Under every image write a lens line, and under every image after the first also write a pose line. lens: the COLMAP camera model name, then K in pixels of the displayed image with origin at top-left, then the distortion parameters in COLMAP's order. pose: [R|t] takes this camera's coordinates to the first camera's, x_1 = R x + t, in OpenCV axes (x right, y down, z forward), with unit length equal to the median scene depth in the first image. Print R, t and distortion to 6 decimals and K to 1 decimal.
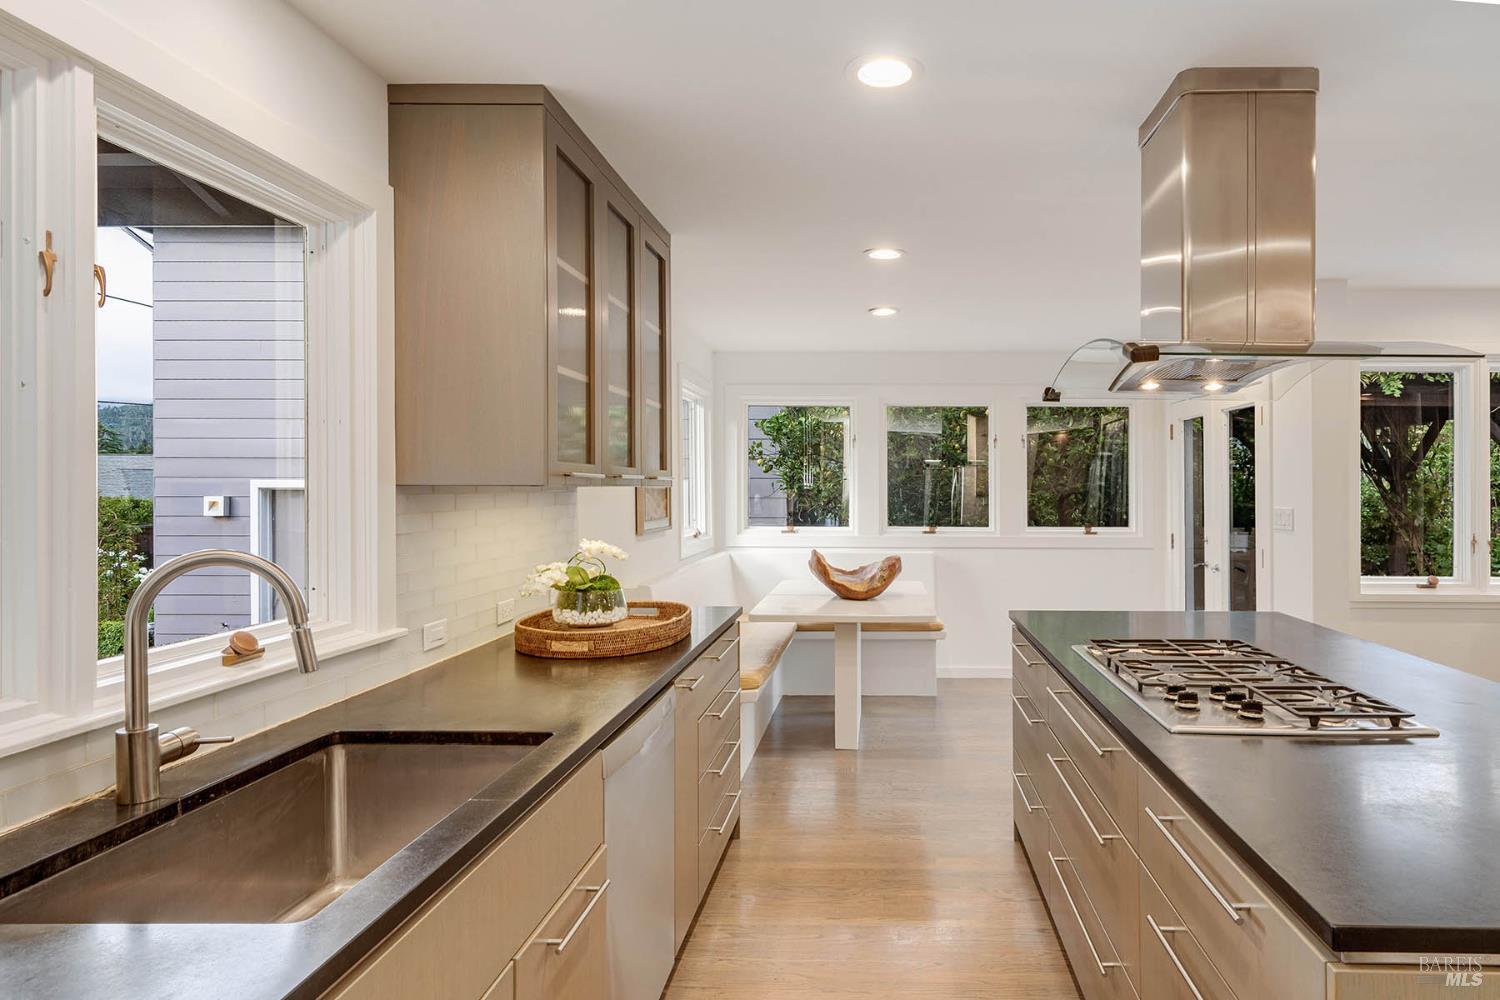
lens RADIAL K [[851.0, 0, 870.6], [0, 851.0, 487.6], [0, 0, 1]] dist [0.006082, 0.001647]
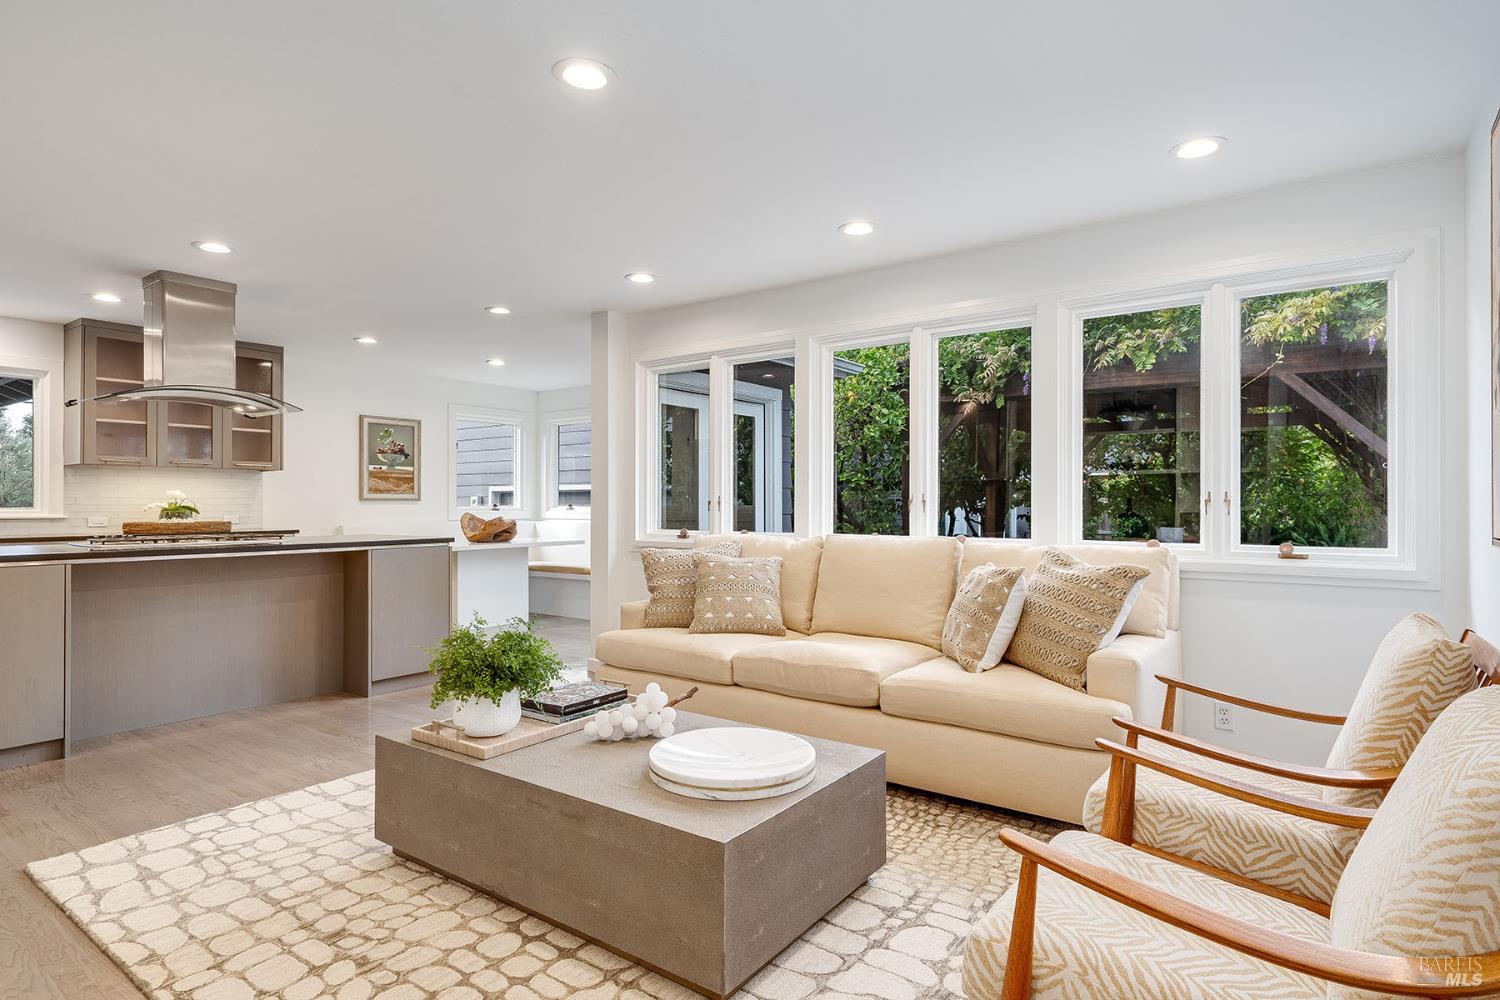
lens RADIAL K [[798.0, 0, 739.3], [0, 798.0, 493.4], [0, 0, 1]] dist [0.000970, 0.001846]
pose [[0.810264, -0.013023, -0.585920, 2.298069], [0.005496, 0.999878, -0.014624, 0.115811], [0.586039, 0.008629, 0.810237, 0.134809]]
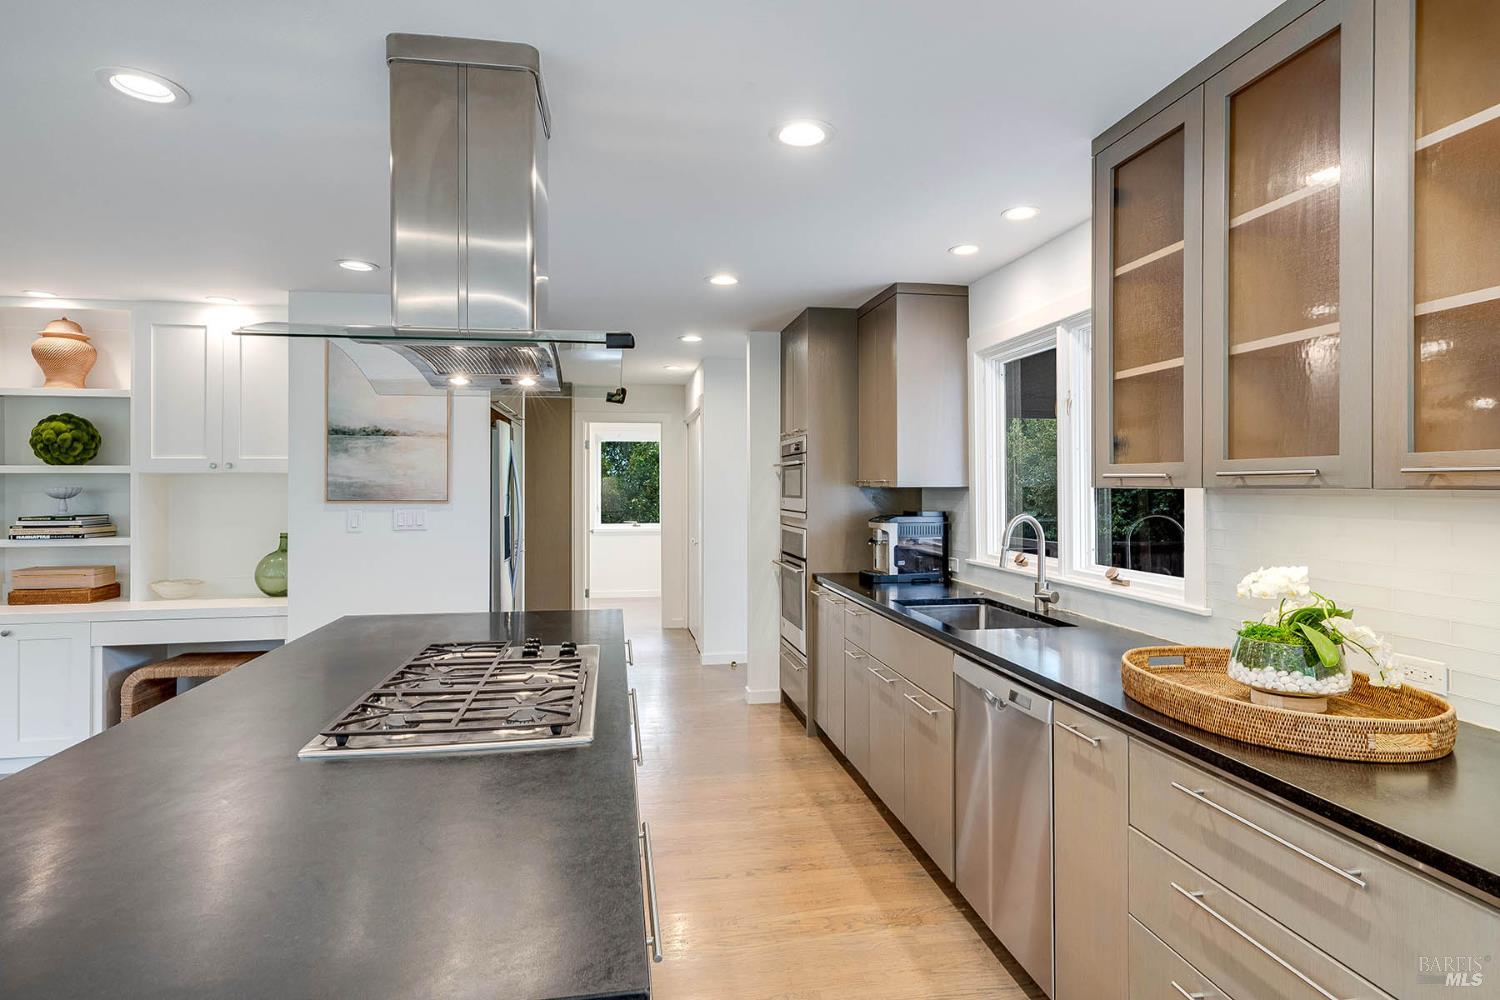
lens RADIAL K [[798.0, 0, 759.6], [0, 798.0, 482.8], [0, 0, 1]] dist [0.000970, 0.001846]
pose [[-0.981857, -0.004358, -0.189572, 0.220403], [-0.004154, 0.999990, -0.001477, -0.003478], [0.189576, -0.000663, -0.981866, 1.602661]]
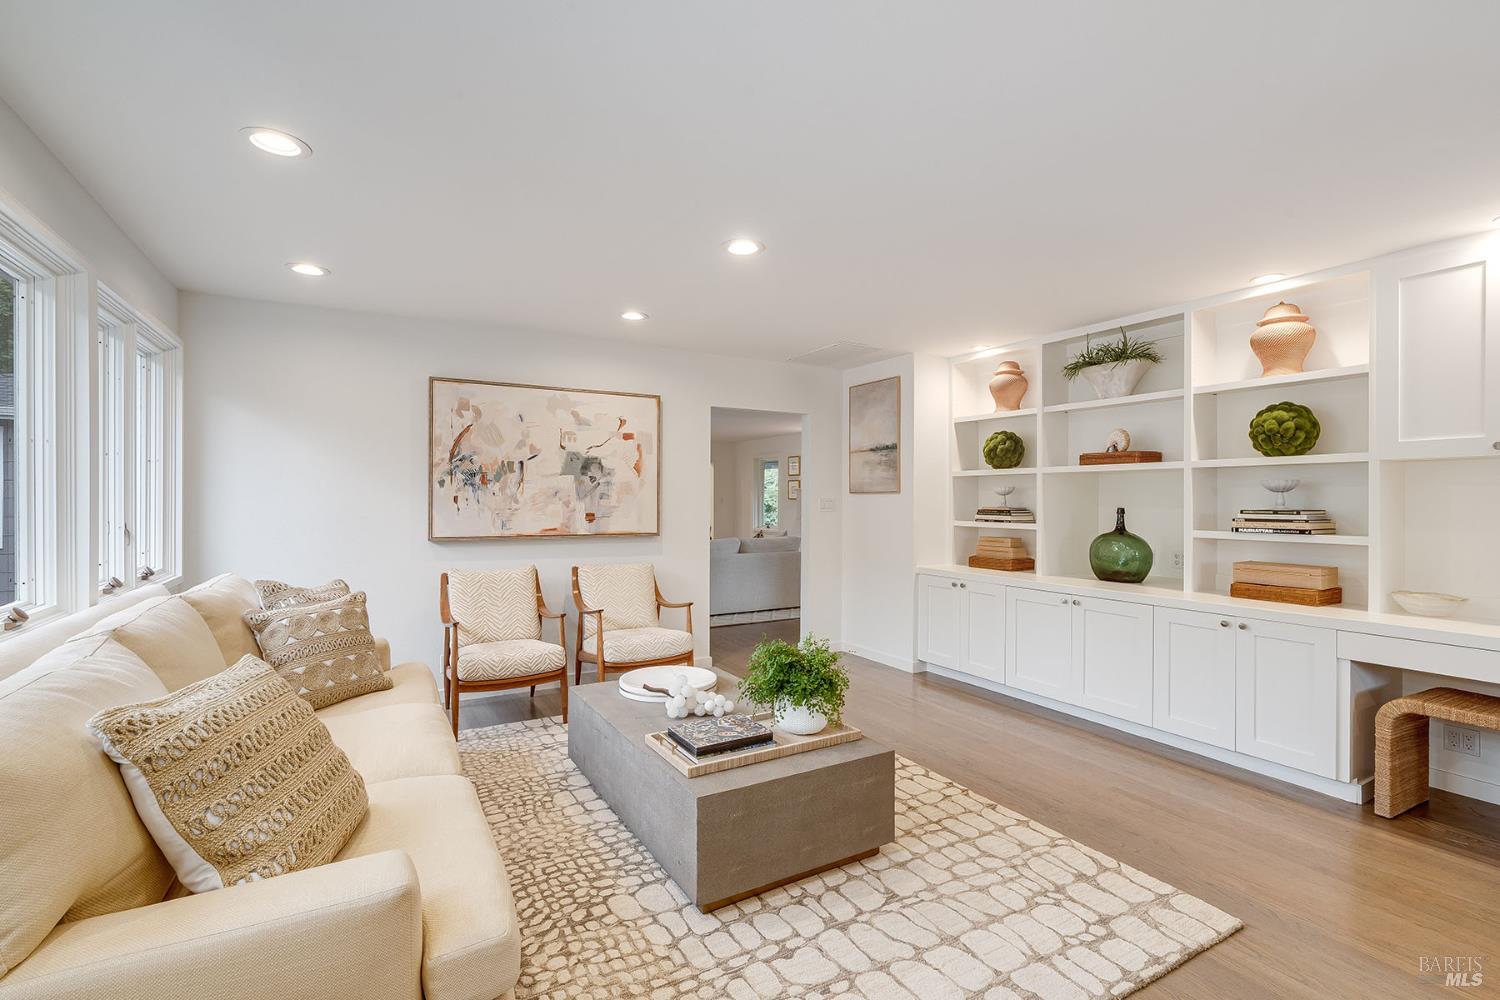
lens RADIAL K [[675.9, 0, 746.6], [0, 675.9, 502.5], [0, 0, 1]] dist [-0.009293, 0.001574]
pose [[-0.505969, -0.010660, 0.862486, 0.705231], [-0.003534, 0.999941, 0.010285, 0.042989], [-0.862544, 0.002156, -0.505977, 1.285969]]
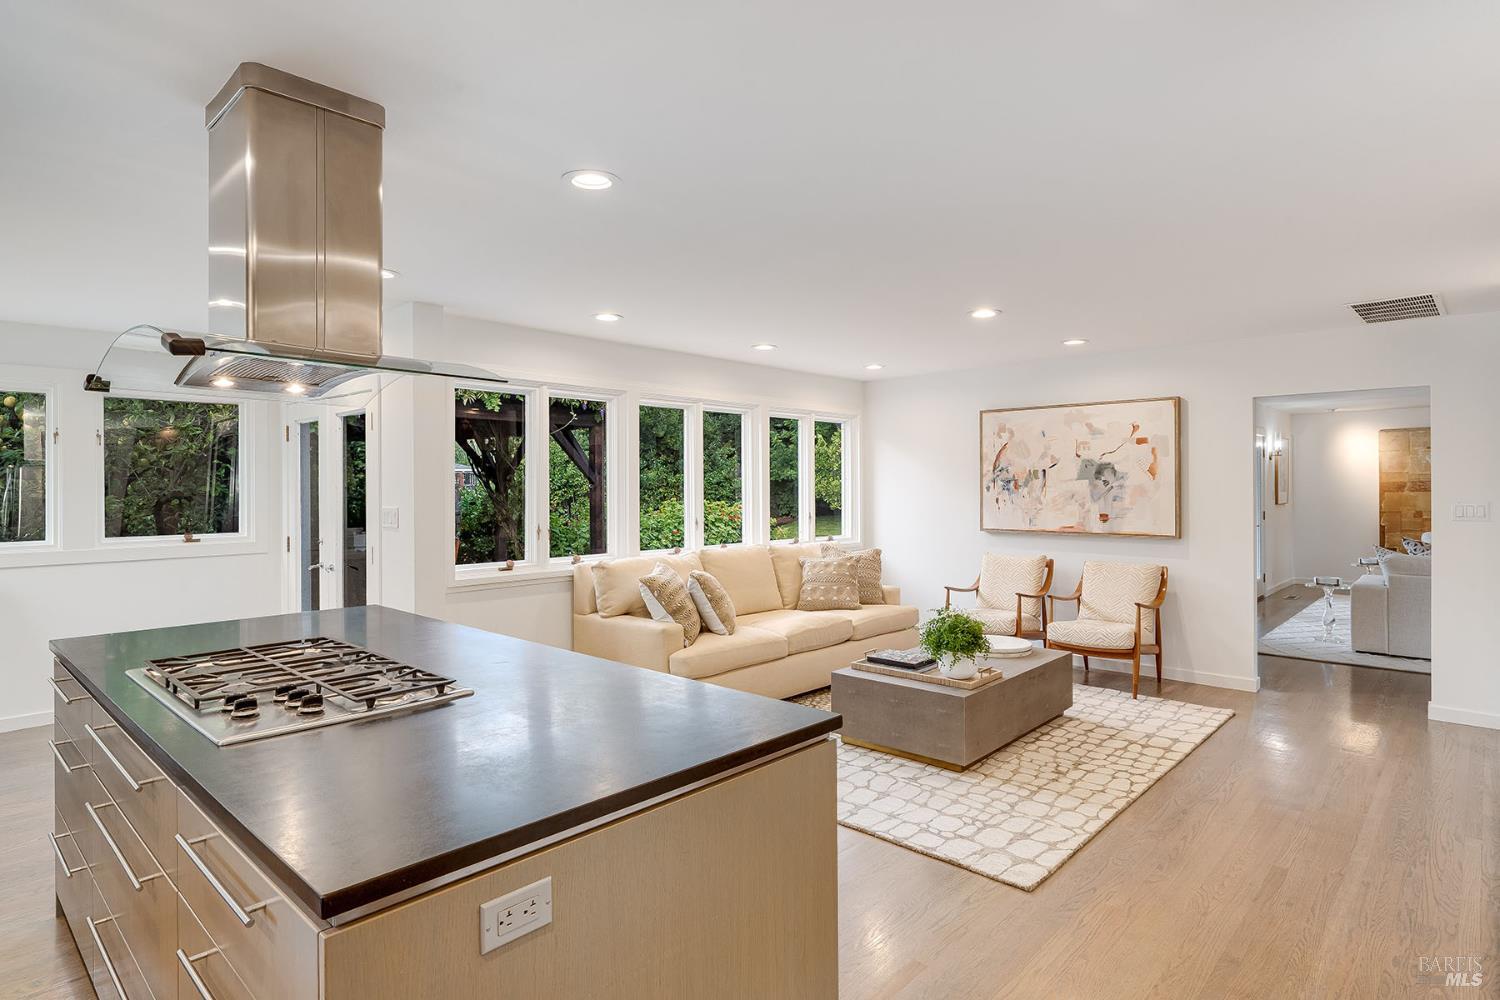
lens RADIAL K [[798.0, 0, 741.2], [0, 798.0, 489.1], [0, 0, 1]] dist [0.000970, 0.001846]
pose [[0.675397, -0.009154, 0.737397, 0.056226], [0.009554, 0.999948, 0.003663, 0.001045], [-0.737392, 0.004571, 0.675449, -0.023791]]
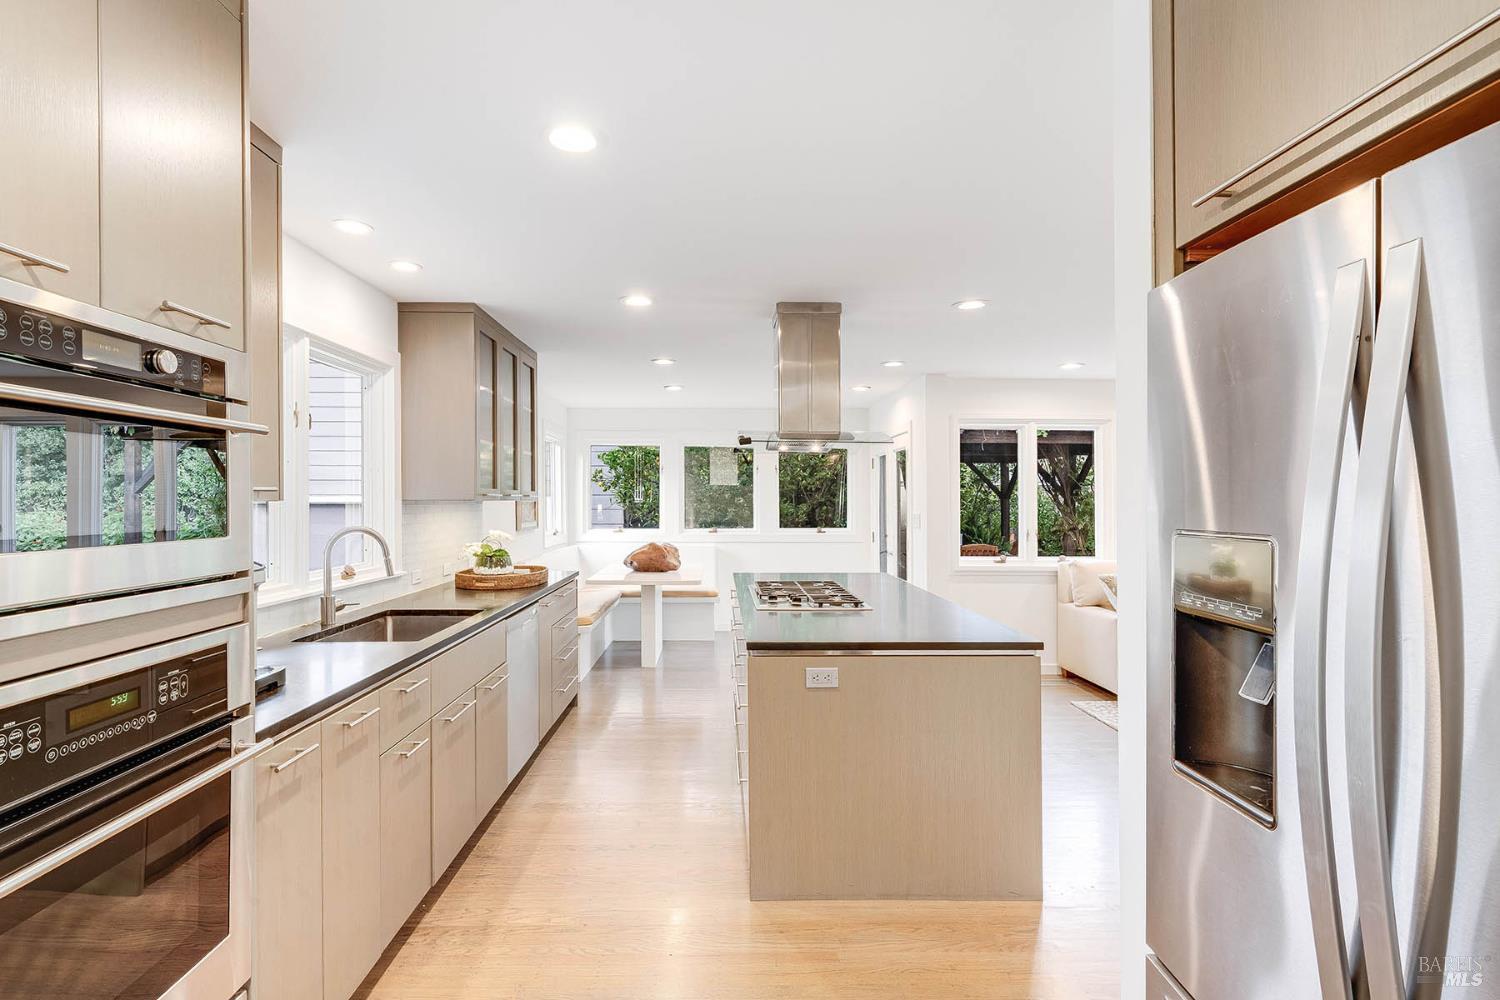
lens RADIAL K [[732.9, 0, 694.0], [0, 732.9, 496.2], [0, 0, 1]] dist [0.006461, 0.000426]
pose [[0.999727, -0.001290, -0.023318, 0.145244], [0.001115, 0.999971, -0.007542, 0.001221], [0.023327, 0.007514, 0.999700, -0.590820]]
